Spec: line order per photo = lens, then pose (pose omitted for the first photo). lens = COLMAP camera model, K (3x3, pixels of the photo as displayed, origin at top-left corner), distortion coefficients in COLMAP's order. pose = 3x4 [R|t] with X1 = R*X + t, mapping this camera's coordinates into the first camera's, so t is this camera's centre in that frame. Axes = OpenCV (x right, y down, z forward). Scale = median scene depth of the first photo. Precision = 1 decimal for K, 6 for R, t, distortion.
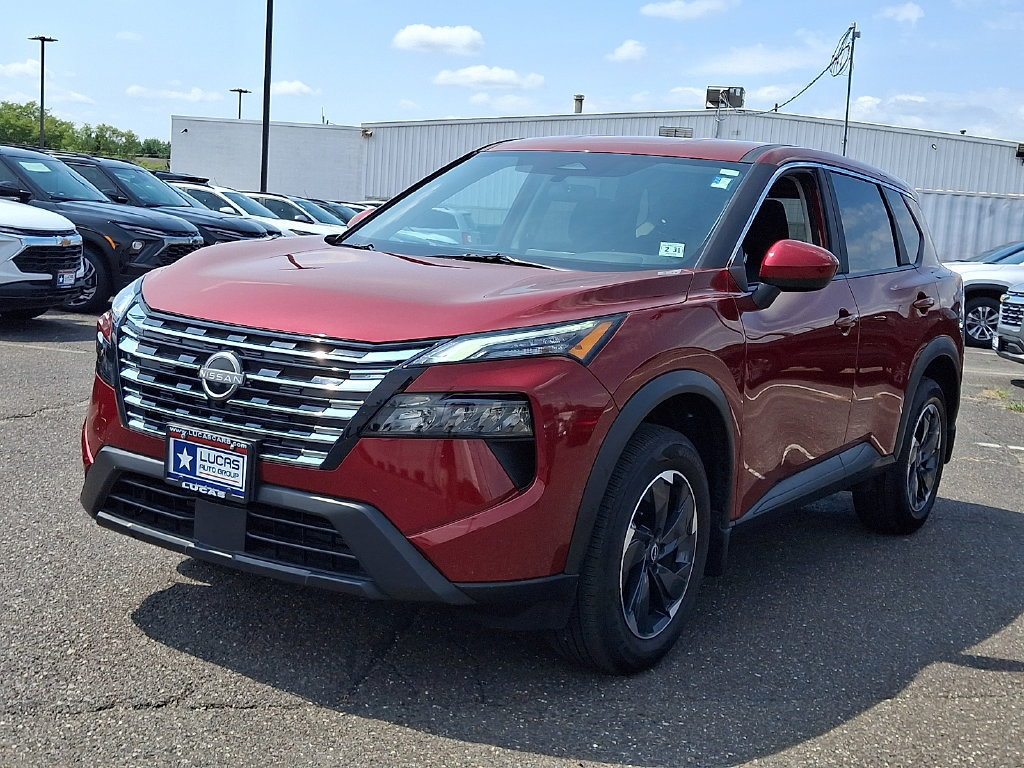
lens RADIAL K [[1223.1, 0, 565.7], [0, 1223.1, 383.7], [0, 0, 1]] dist [0.180087, -0.497900]
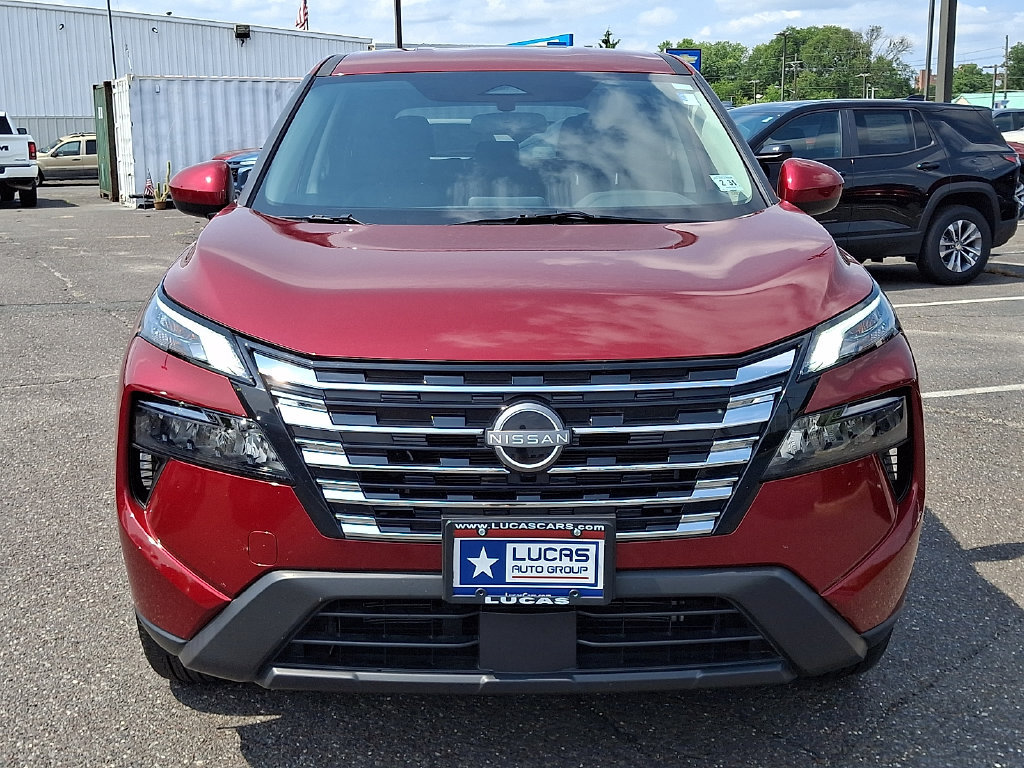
lens RADIAL K [[1223.1, 0, 565.7], [0, 1223.1, 383.7], [0, 0, 1]] dist [0.180087, -0.497900]
pose [[0.846430, -0.175670, 0.502689, -0.604539], [0.131491, 0.983735, 0.122372, -0.118947], [-0.516010, -0.037481, 0.855762, 0.390636]]
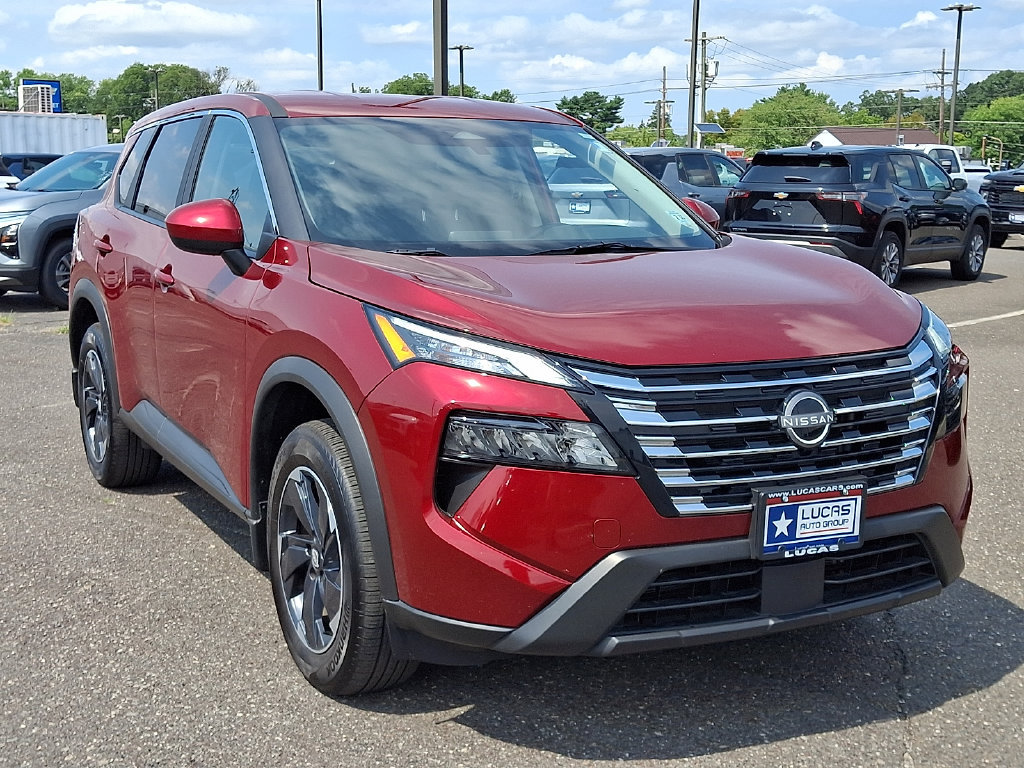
lens RADIAL K [[1195.7, 0, 493.5], [0, 1195.7, 387.2], [0, 0, 1]] dist [0.180464, -0.420935]
pose [[0.538856, -0.211585, 0.815393, -1.088812], [0.140223, 0.976968, 0.160845, -0.197249], [-0.830645, 0.027665, 0.556114, 0.705202]]
